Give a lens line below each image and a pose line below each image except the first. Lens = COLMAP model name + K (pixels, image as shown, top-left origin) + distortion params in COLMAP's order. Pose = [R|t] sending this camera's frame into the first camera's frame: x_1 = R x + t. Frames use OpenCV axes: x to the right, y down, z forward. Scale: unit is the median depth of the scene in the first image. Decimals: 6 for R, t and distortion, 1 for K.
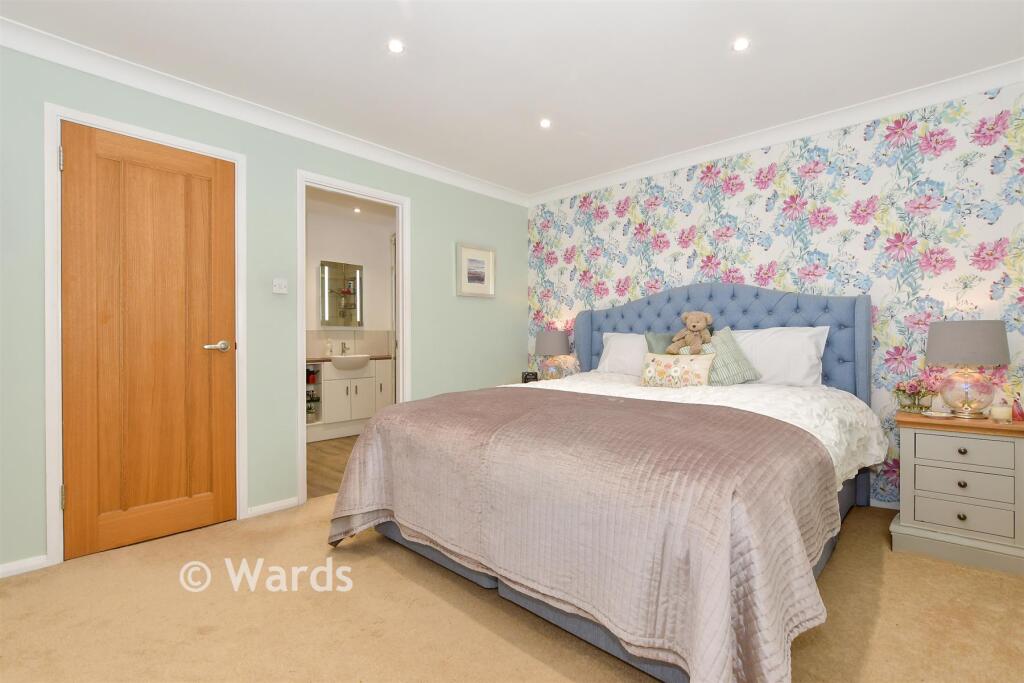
lens RADIAL K [[476.2, 0, 511.1], [0, 476.2, 345.2], [0, 0, 1]] dist [-0.003350, -0.000157]
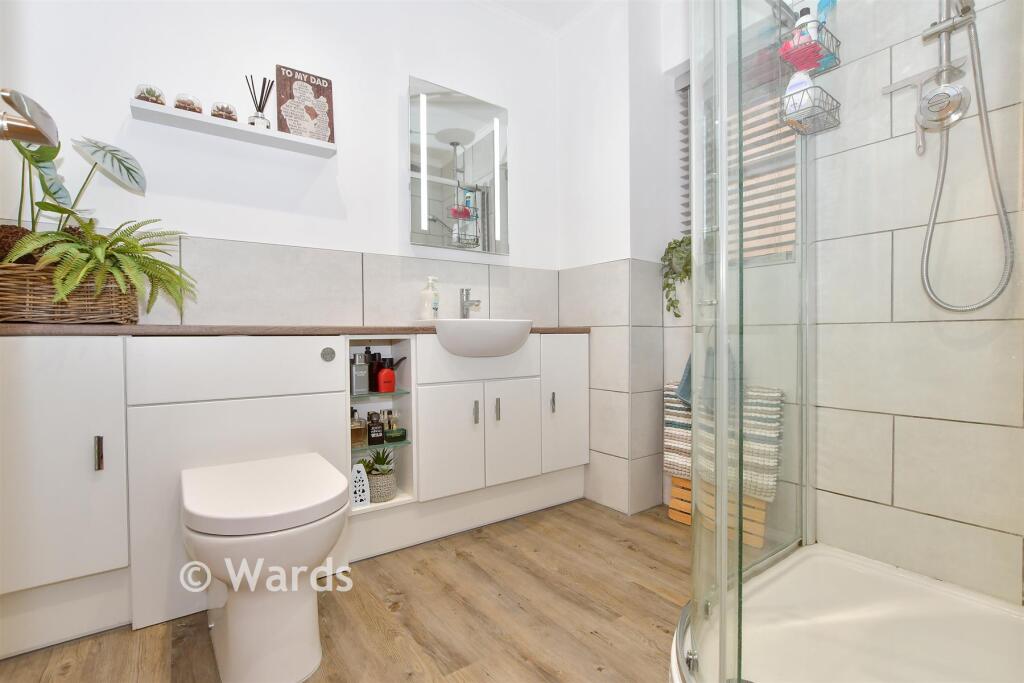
lens RADIAL K [[476.2, 0, 511.1], [0, 476.2, 345.2], [0, 0, 1]] dist [-0.003350, -0.000157]
pose [[0.979728, -0.000887, -0.200329, -0.238536], [0.002805, 0.999953, 0.009291, 0.038496], [0.200311, -0.009664, 0.979685, 0.628772]]
